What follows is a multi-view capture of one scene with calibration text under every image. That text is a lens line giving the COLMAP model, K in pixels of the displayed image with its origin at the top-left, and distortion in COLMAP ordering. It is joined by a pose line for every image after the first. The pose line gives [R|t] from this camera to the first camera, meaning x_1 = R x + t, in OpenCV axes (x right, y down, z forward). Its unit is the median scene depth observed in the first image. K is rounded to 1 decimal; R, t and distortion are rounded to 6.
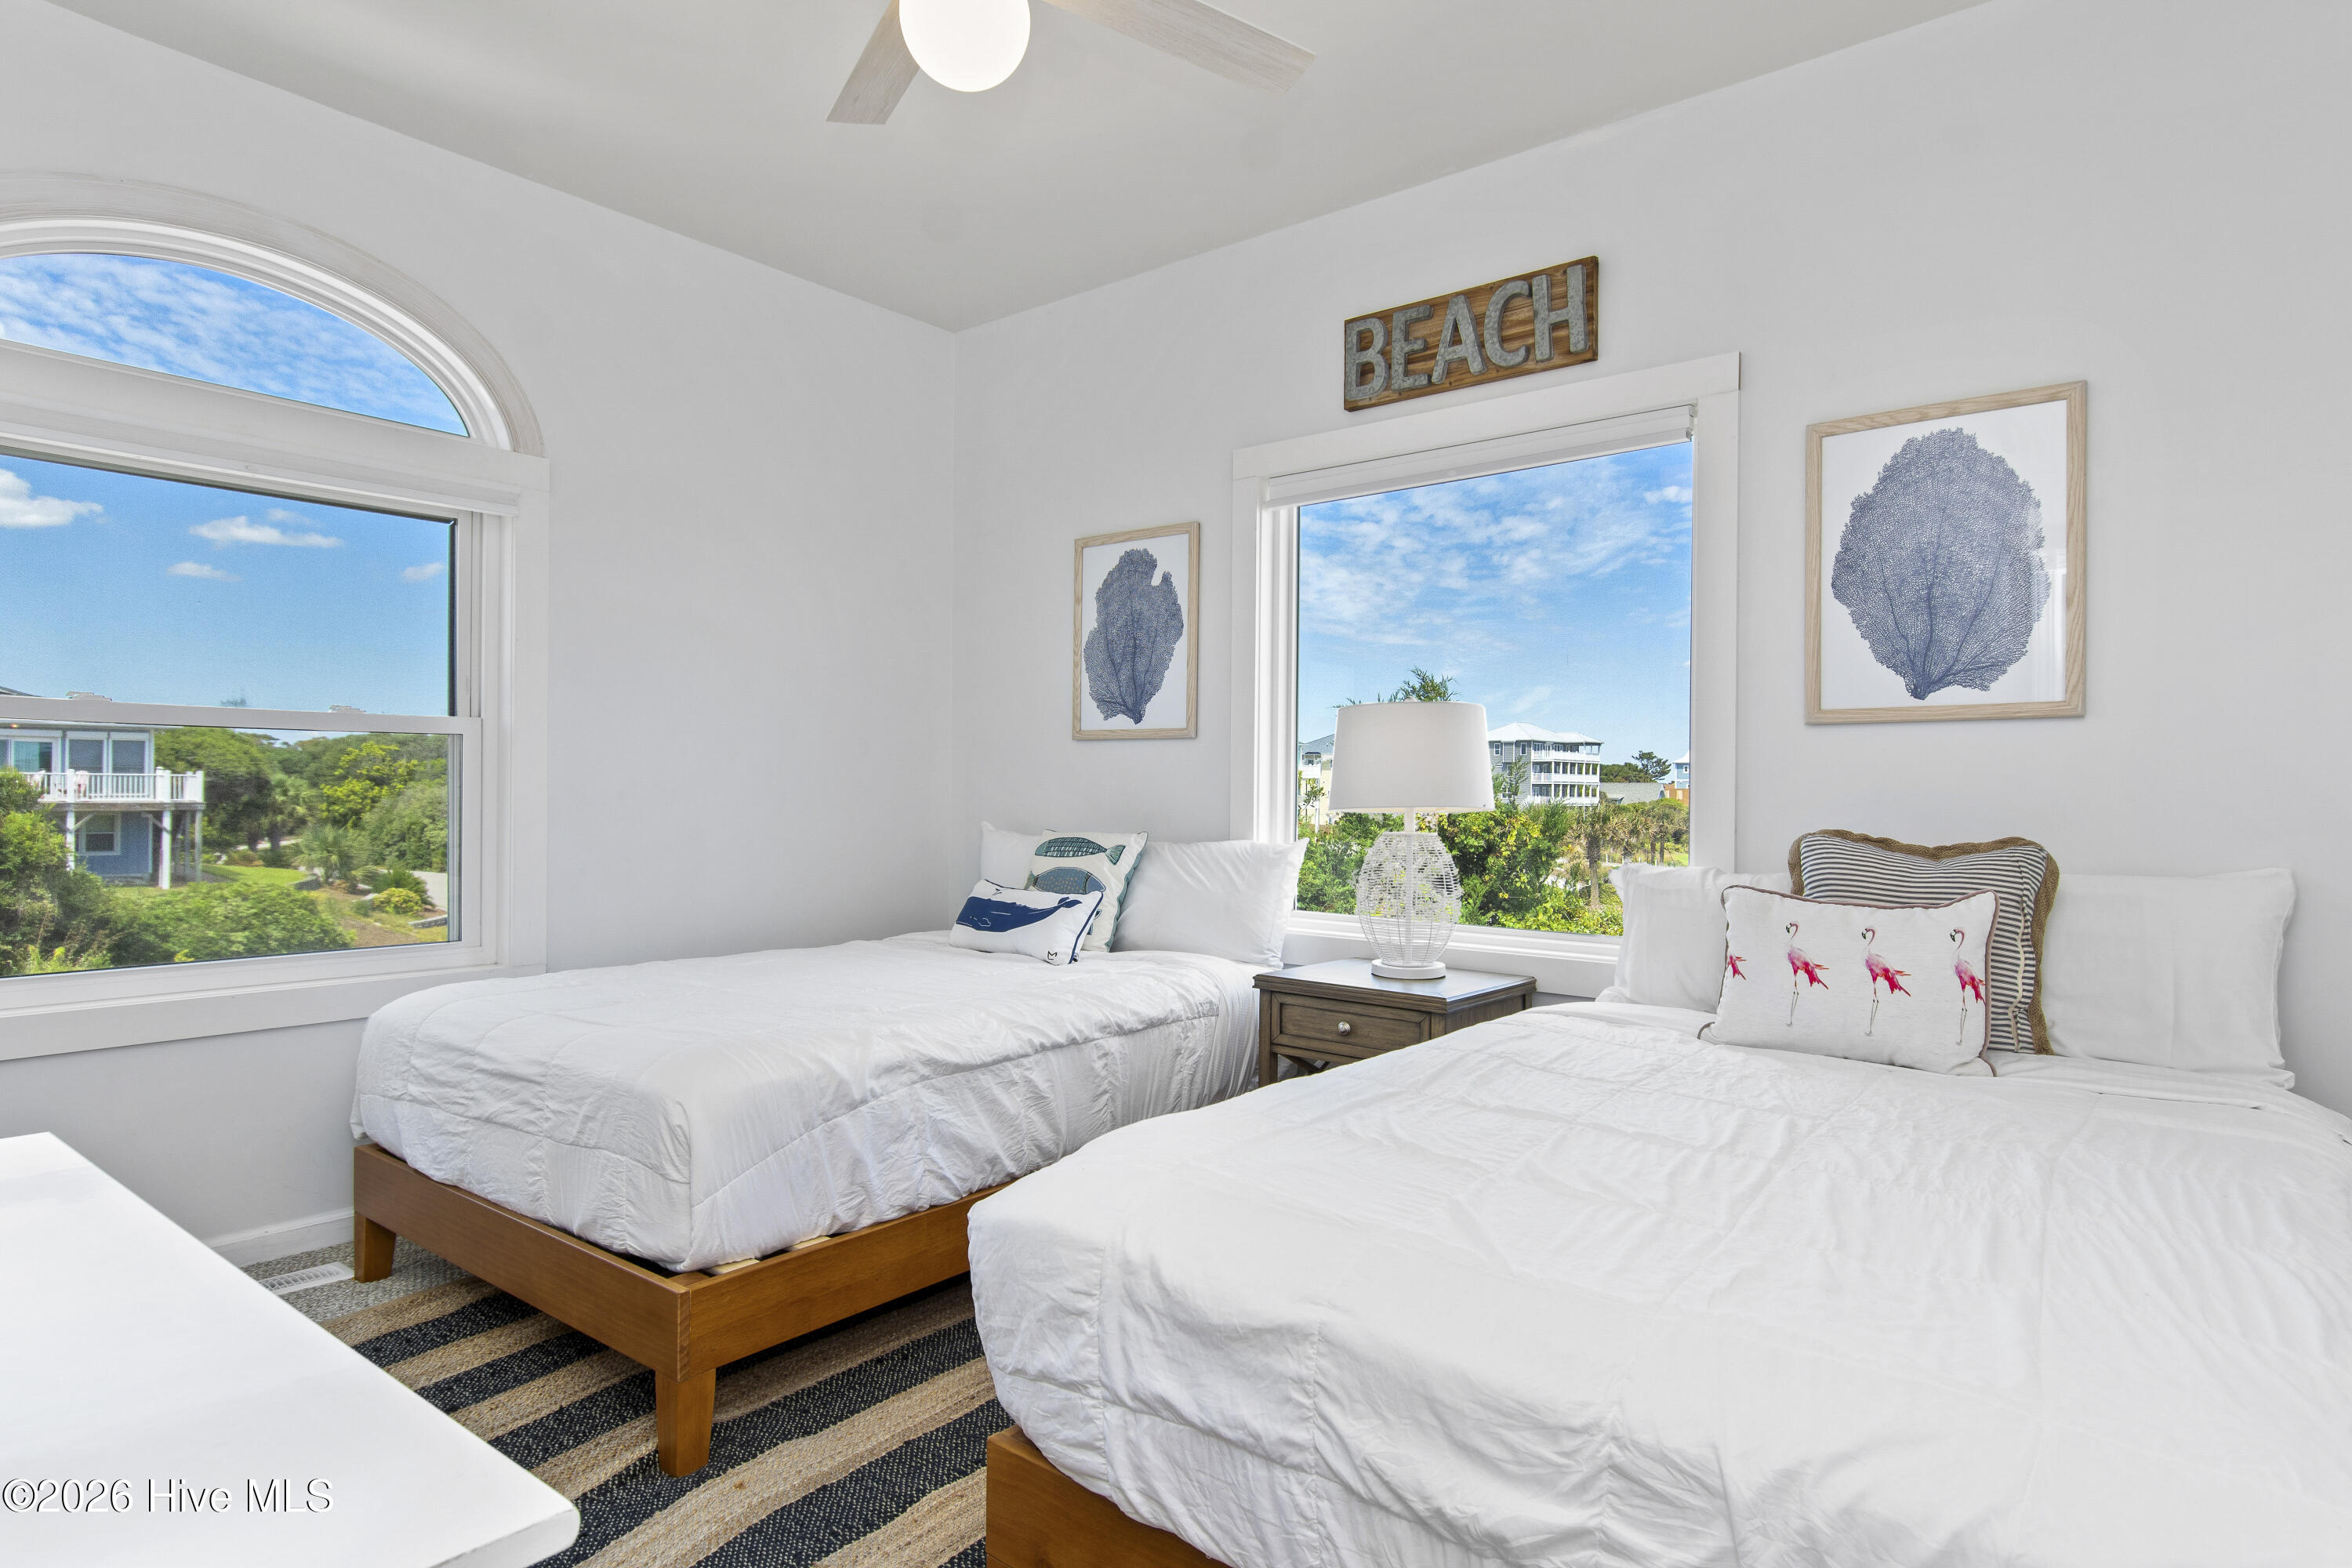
lens RADIAL K [[1298.4, 0, 1192.4], [0, 1298.4, 781.3], [0, 0, 1]] dist [0.008751, -0.000196]
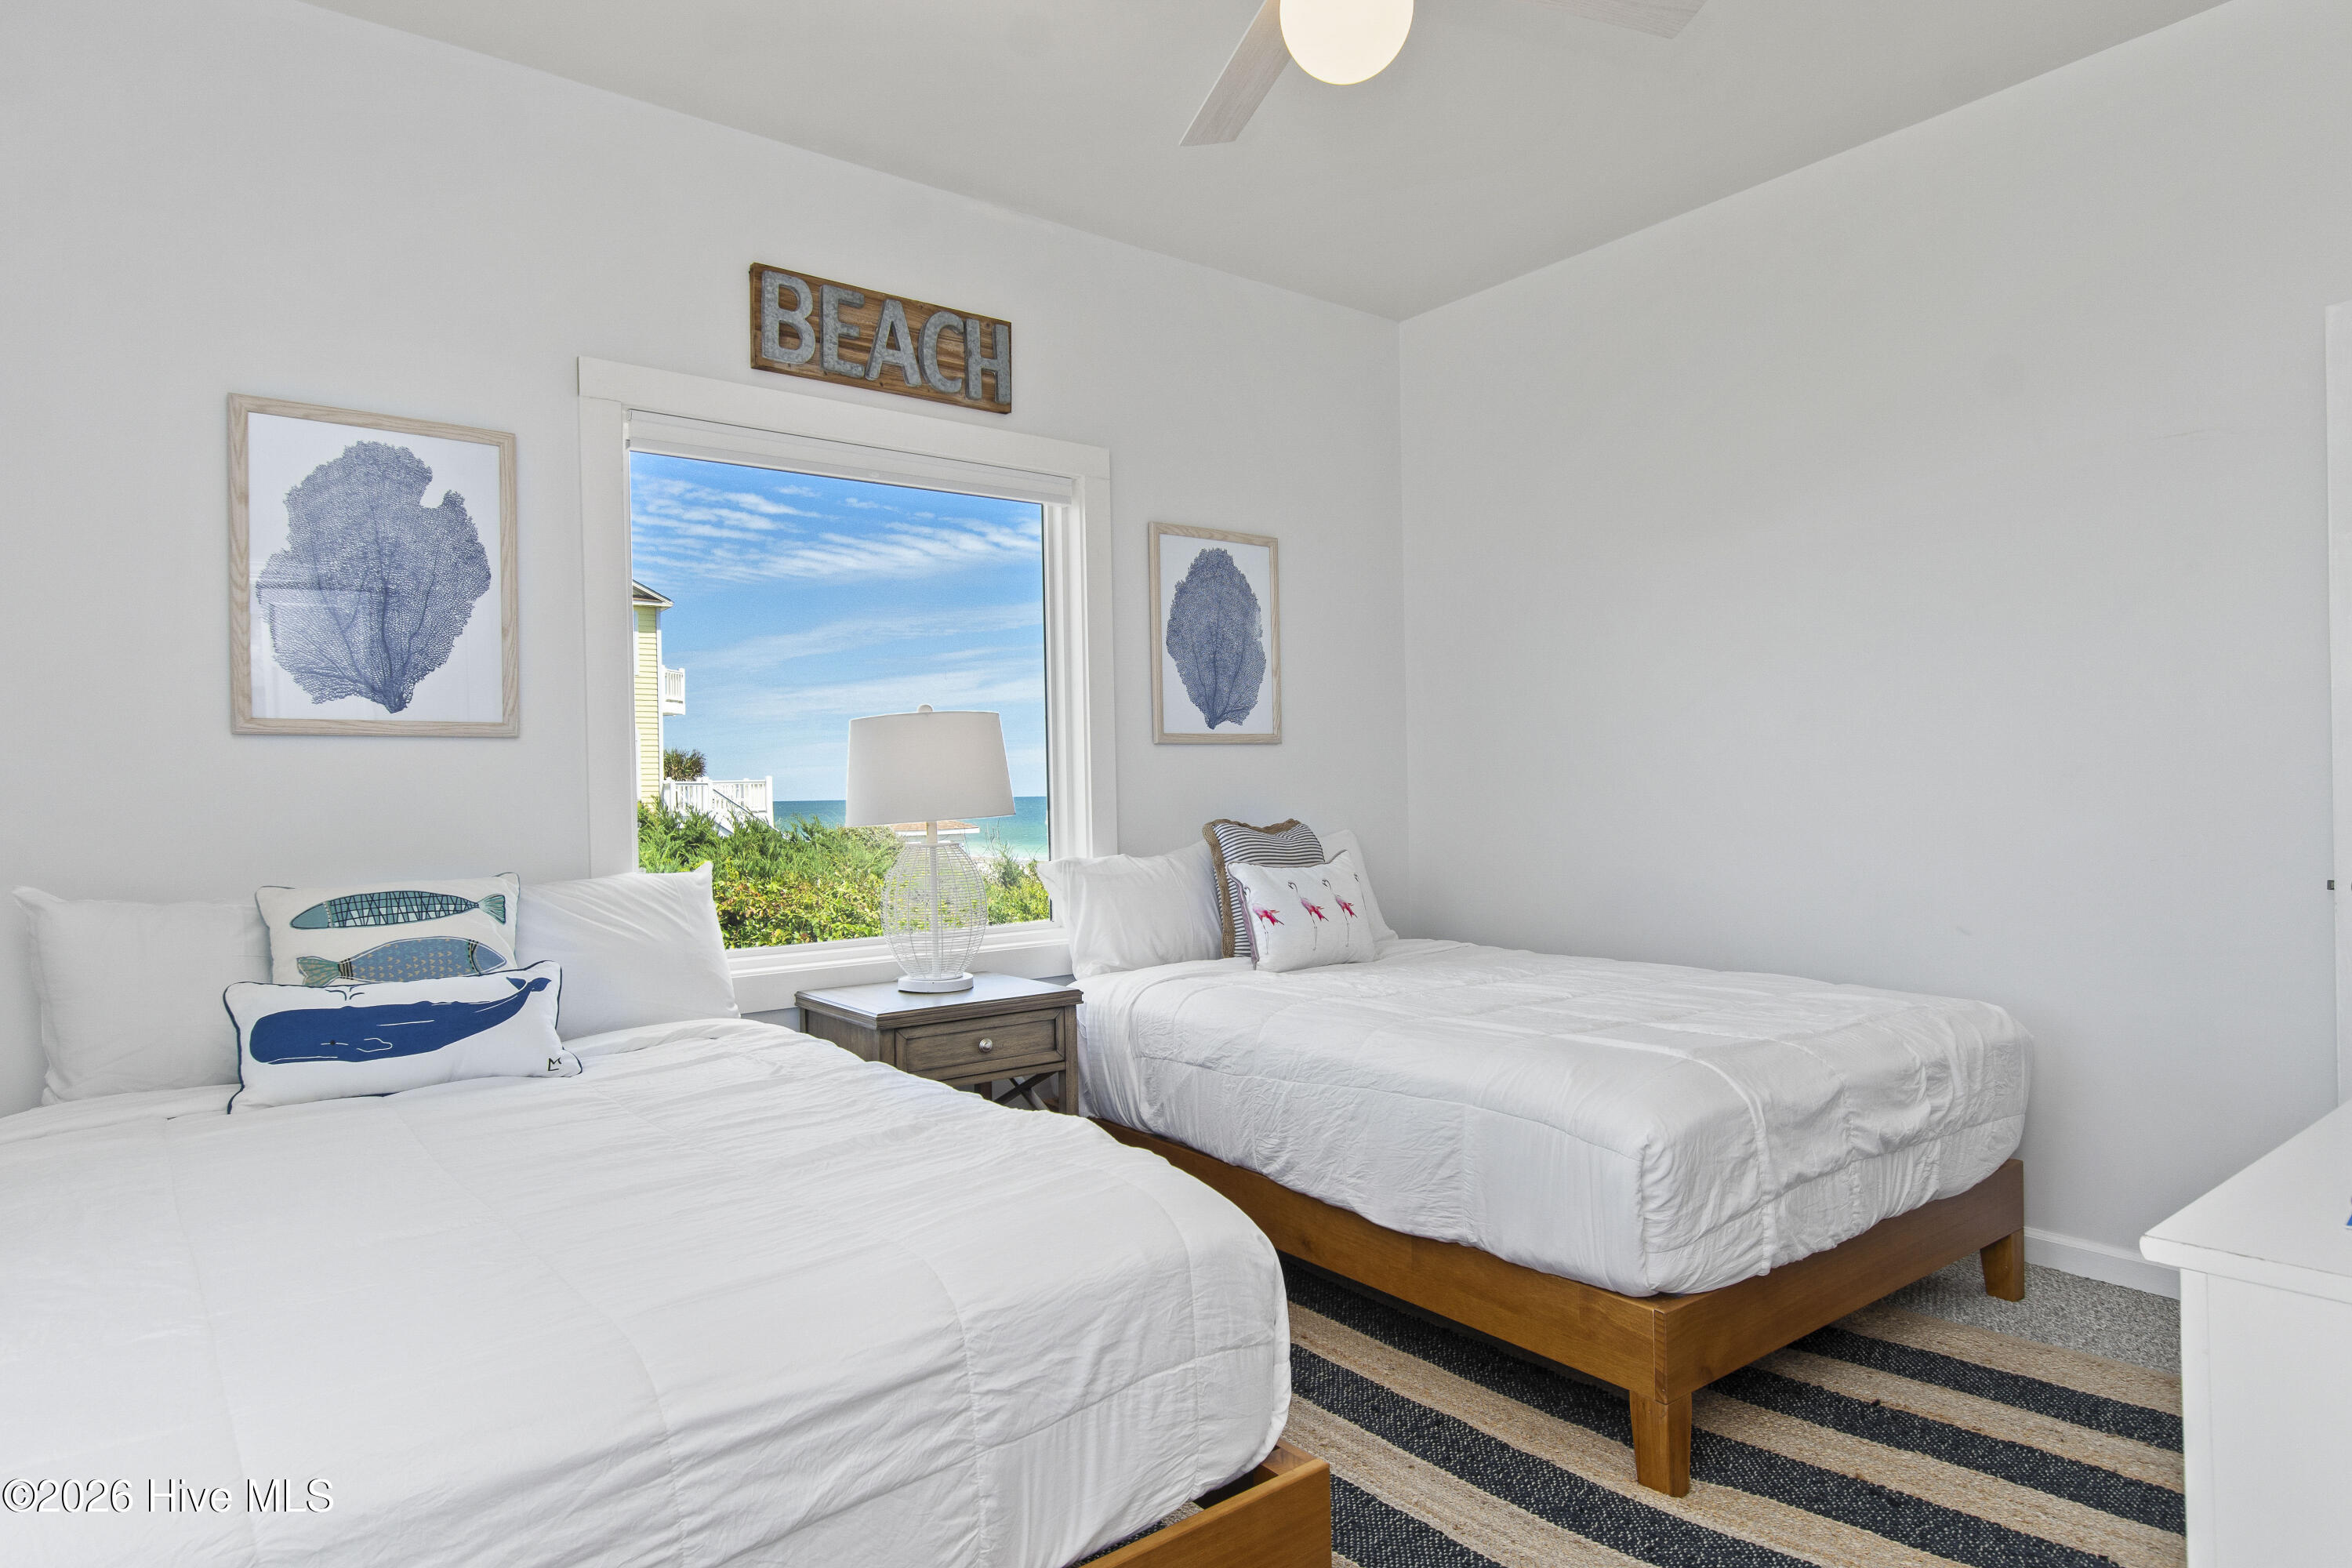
lens RADIAL K [[1298.4, 0, 1191.0], [0, 1298.4, 788.2], [0, 0, 1]] dist [0.008751, -0.000196]
pose [[0.236144, -0.007605, 0.971688, -0.719439], [0.018610, 0.999821, 0.003302, -0.001500], [-0.971540, 0.017303, 0.236243, 0.564611]]
